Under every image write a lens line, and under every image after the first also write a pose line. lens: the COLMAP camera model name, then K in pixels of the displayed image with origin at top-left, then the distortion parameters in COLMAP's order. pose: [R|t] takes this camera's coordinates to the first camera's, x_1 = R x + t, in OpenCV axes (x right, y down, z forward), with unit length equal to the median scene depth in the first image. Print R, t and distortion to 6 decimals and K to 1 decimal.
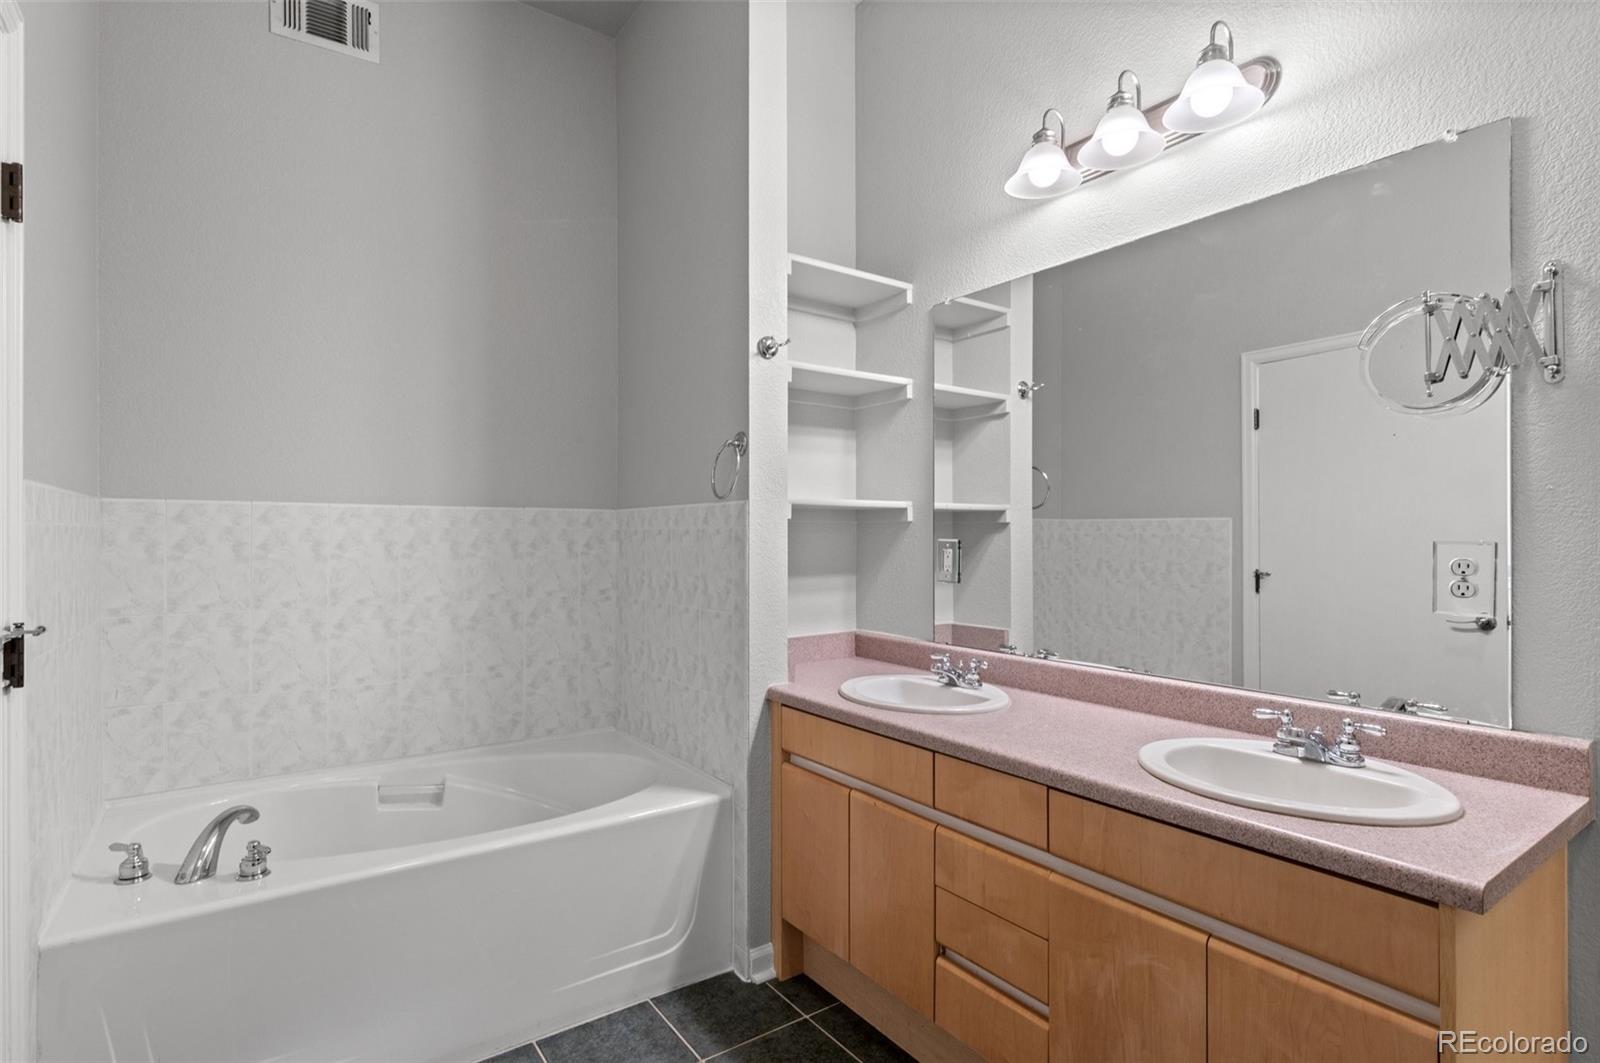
lens RADIAL K [[799.5, 0, 801.4], [0, 799.5, 532.4], [0, 0, 1]] dist [-0.002062, -0.000268]
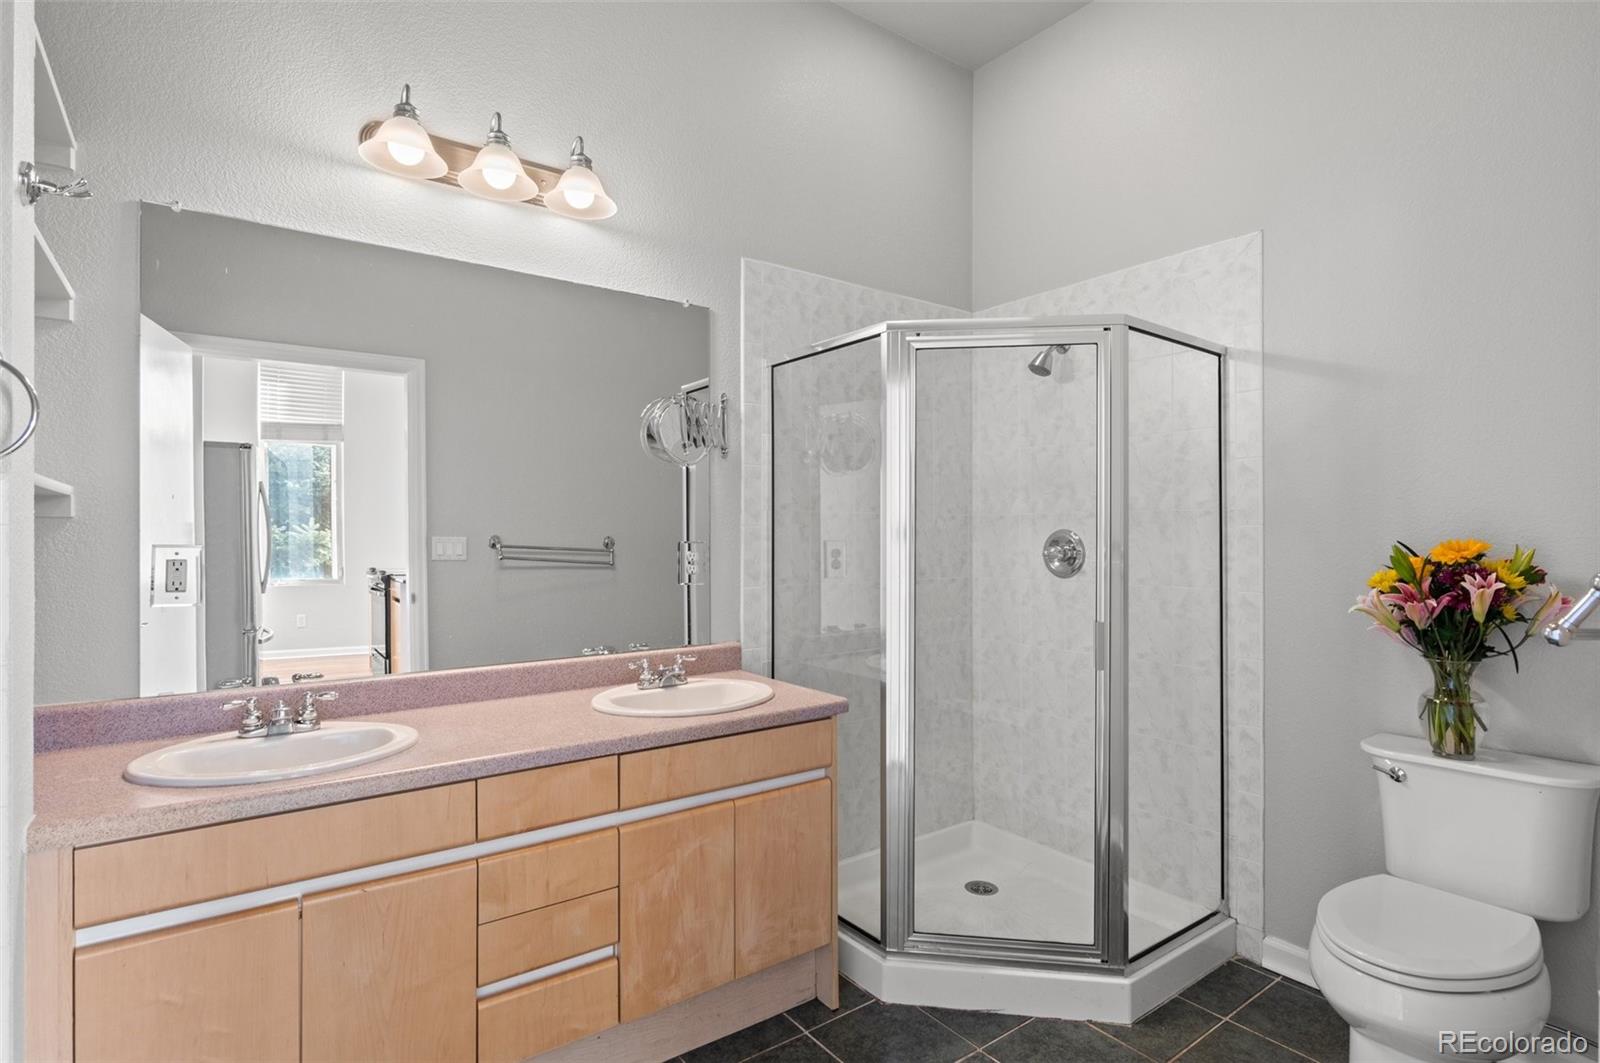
lens RADIAL K [[799.5, 0, 801.3], [0, 799.5, 536.4], [0, 0, 1]] dist [-0.002062, -0.000268]
pose [[-0.014731, -0.000859, 0.999891, -0.891727], [-0.005024, 0.999987, 0.000785, -0.003425], [-0.999879, -0.005012, -0.014735, 0.775244]]
